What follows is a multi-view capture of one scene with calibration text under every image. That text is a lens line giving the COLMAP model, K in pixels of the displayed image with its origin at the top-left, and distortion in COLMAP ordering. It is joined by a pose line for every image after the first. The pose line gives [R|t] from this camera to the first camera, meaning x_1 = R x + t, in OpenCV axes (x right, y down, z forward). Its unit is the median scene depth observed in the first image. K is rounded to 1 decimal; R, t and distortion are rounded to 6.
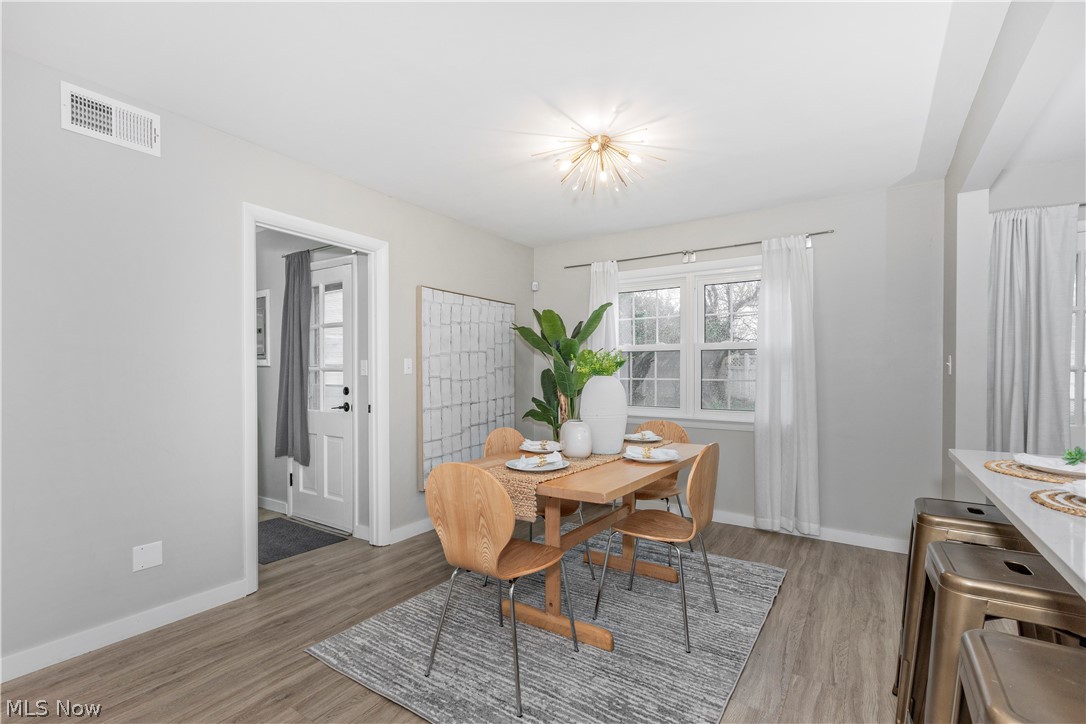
lens RADIAL K [[508.5, 0, 541.0], [0, 508.5, 373.2], [0, 0, 1]] dist [0.001047, 0.000114]
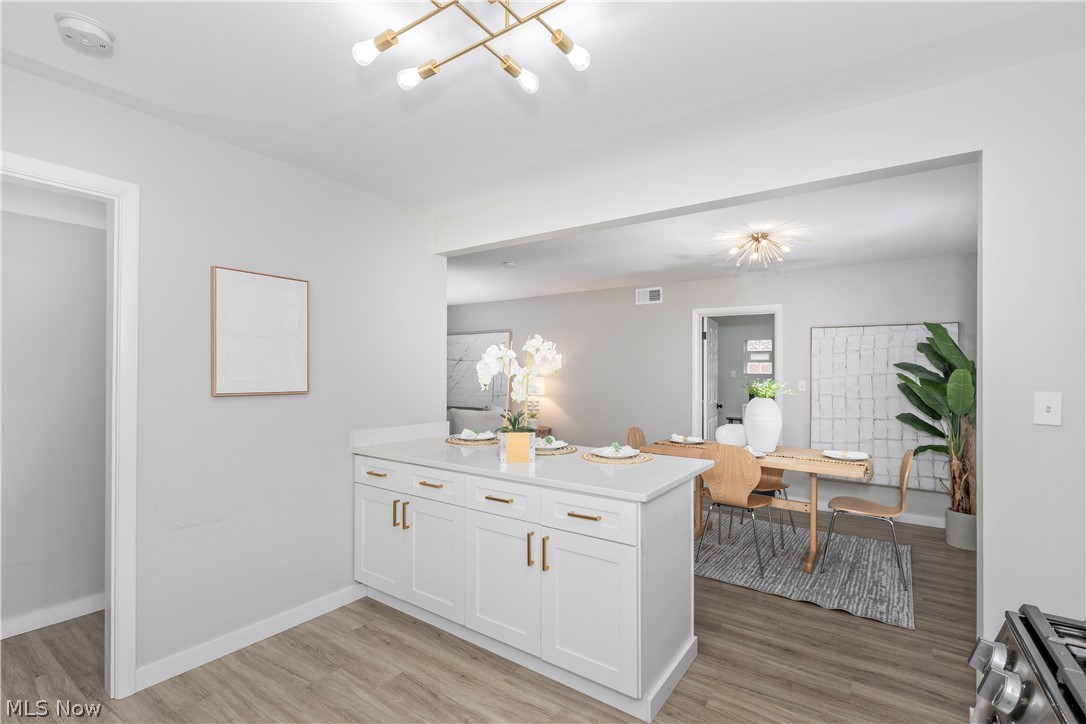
lens RADIAL K [[452.2, 0, 526.6], [0, 452.2, 368.2], [0, 0, 1]] dist [0.000128, 0.000006]
pose [[-0.005936, -0.008440, -0.999947, 0.952928], [-0.011100, 0.999903, -0.008374, -0.041461], [0.999921, 0.011050, -0.006029, 0.236114]]
